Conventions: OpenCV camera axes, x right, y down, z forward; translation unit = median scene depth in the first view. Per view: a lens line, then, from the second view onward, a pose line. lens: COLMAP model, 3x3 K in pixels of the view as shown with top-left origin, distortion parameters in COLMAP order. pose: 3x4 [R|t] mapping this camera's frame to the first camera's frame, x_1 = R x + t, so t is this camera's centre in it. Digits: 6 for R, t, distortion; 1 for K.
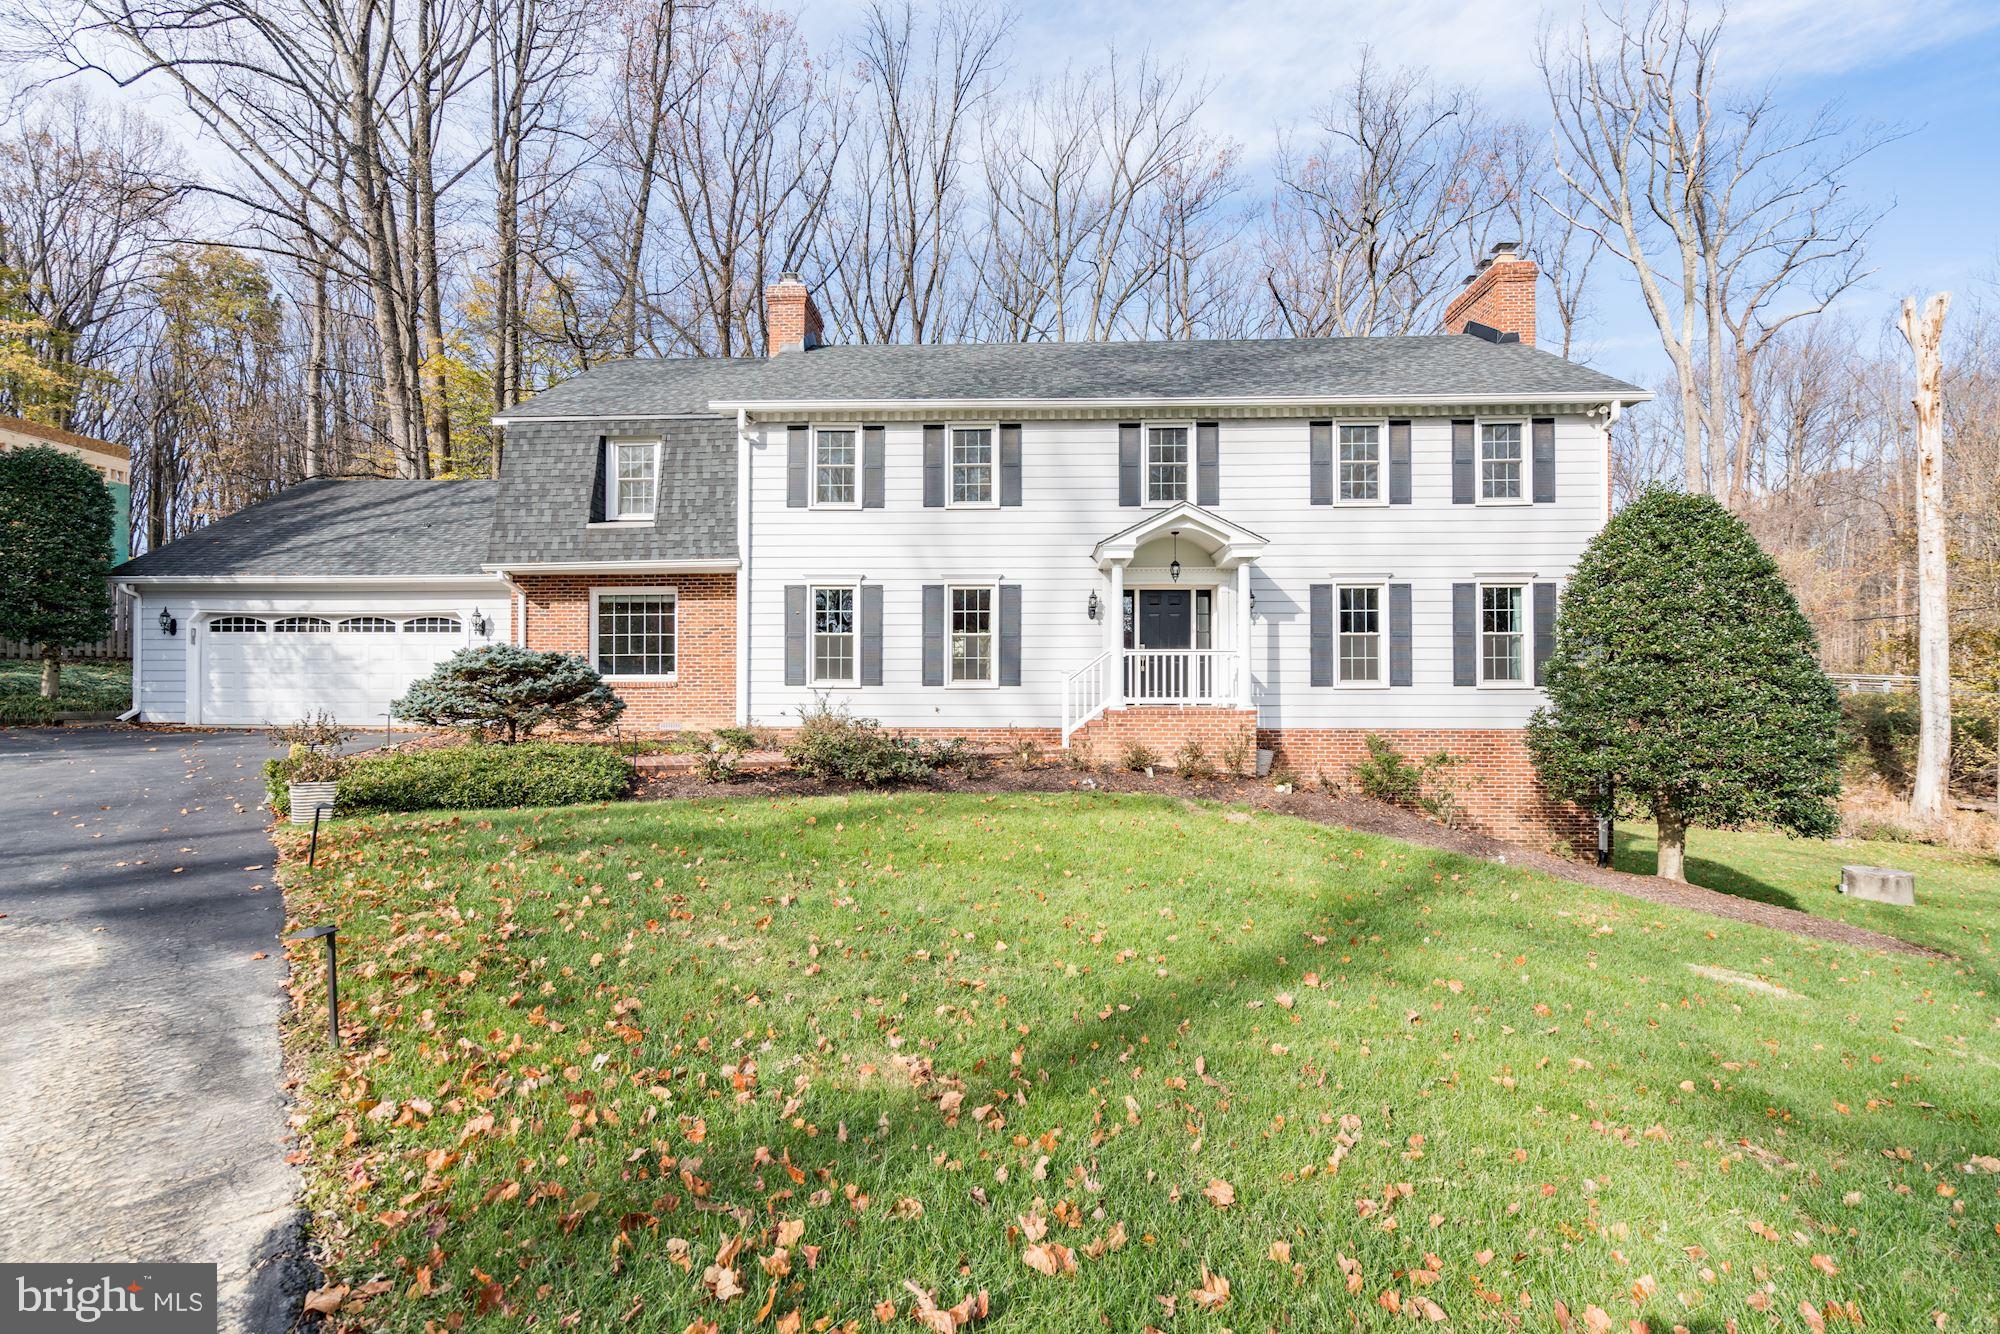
lens RADIAL K [[941.4, 0, 972.0], [0, 941.4, 669.0], [0, 0, 1]] dist [-0.026077, 0.016595]
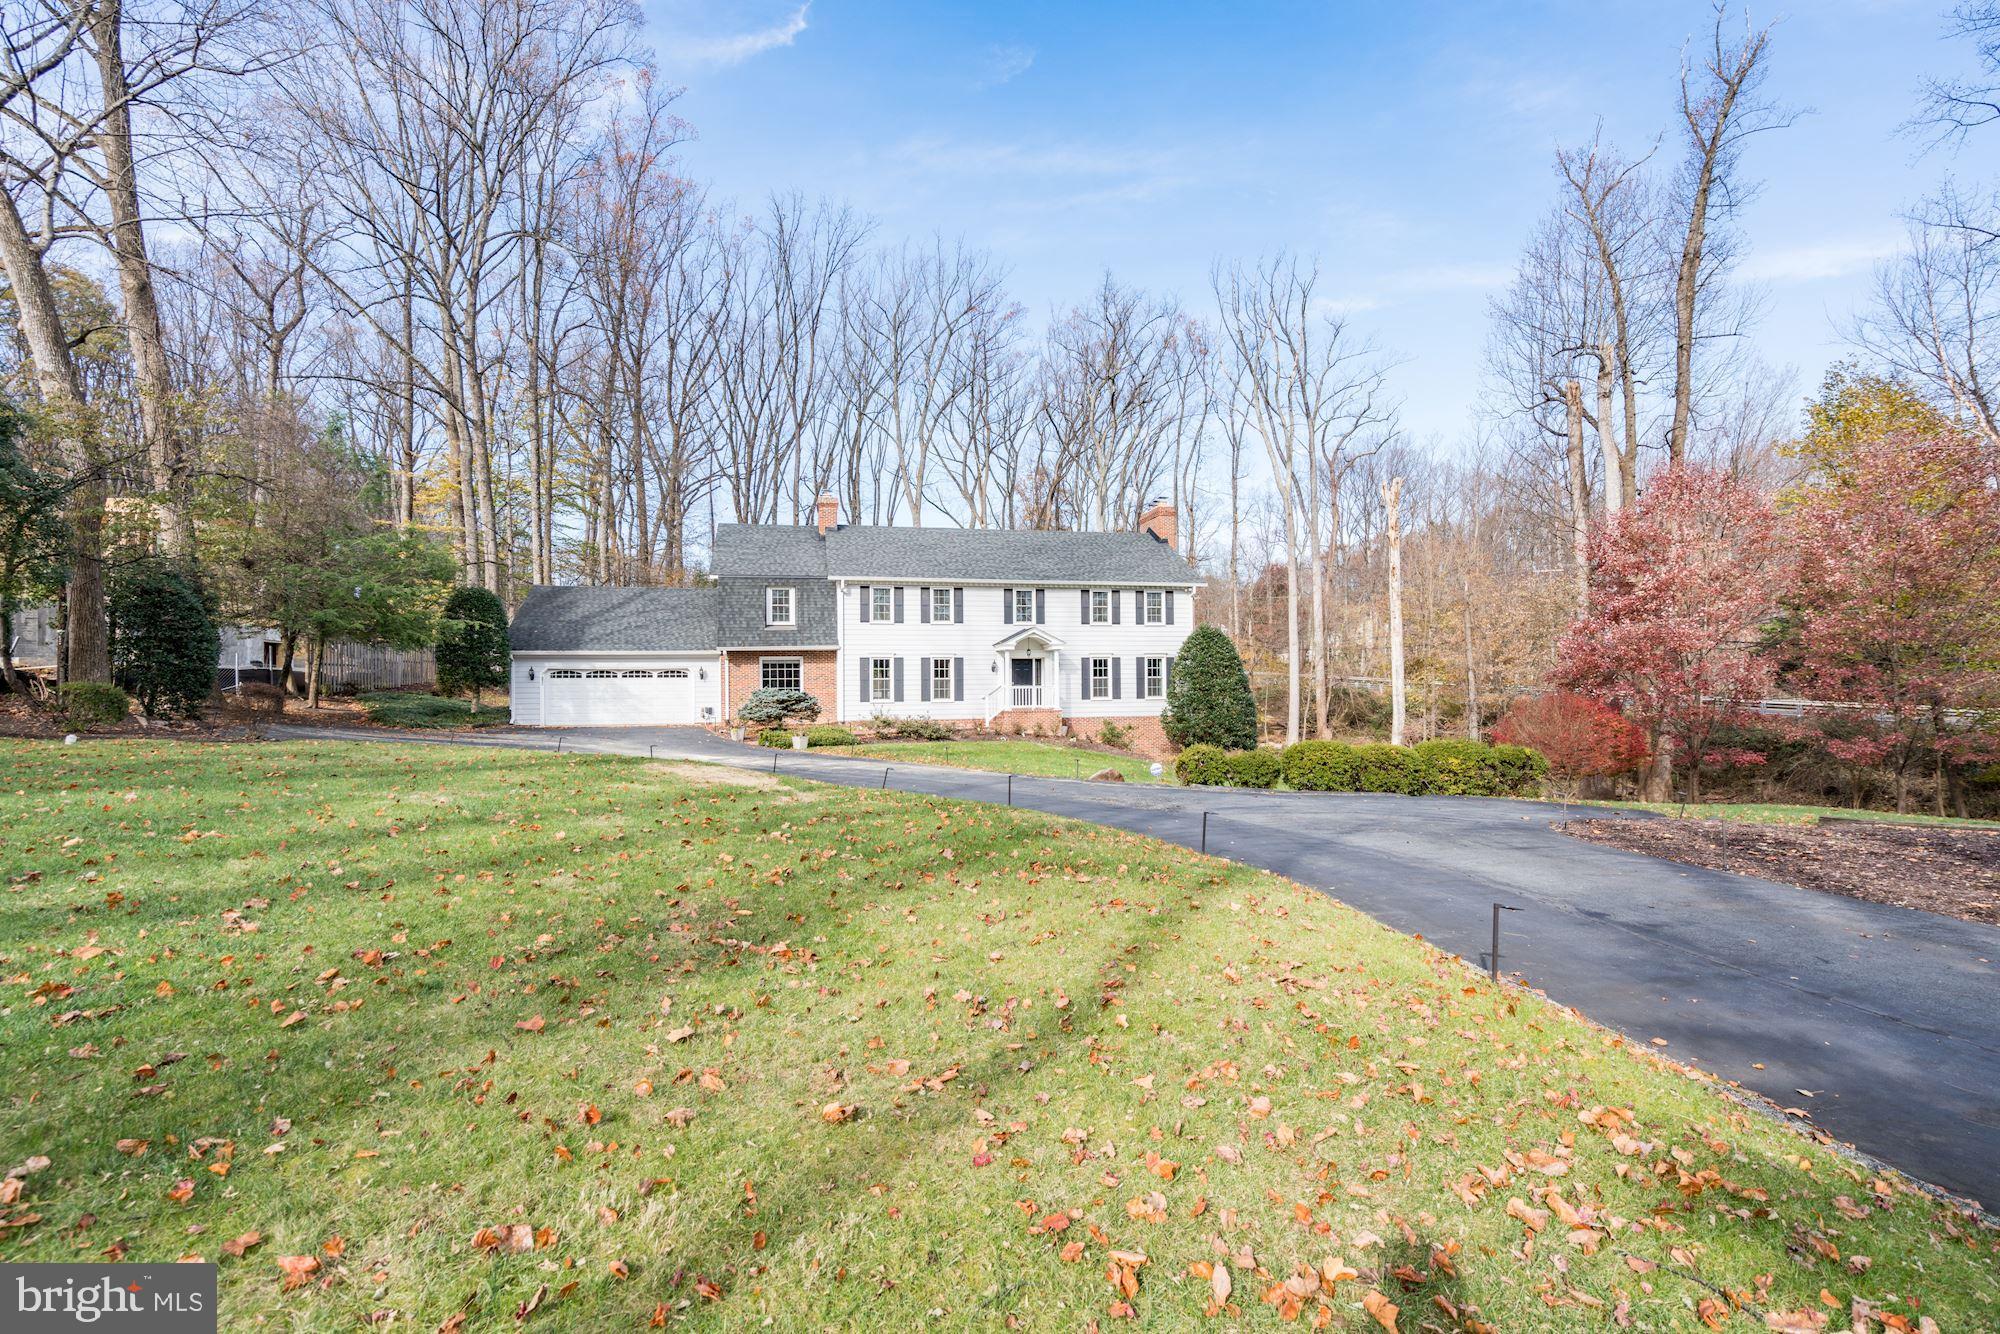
lens RADIAL K [[941.4, 0, 972.0], [0, 941.4, 669.0], [0, 0, 1]] dist [-0.026077, 0.016595]
pose [[0.970028, -0.006089, 0.242917, -0.494135], [0.005953, 0.999981, 0.001295, -0.063927], [-0.242920, 0.000189, 0.970046, -1.263636]]
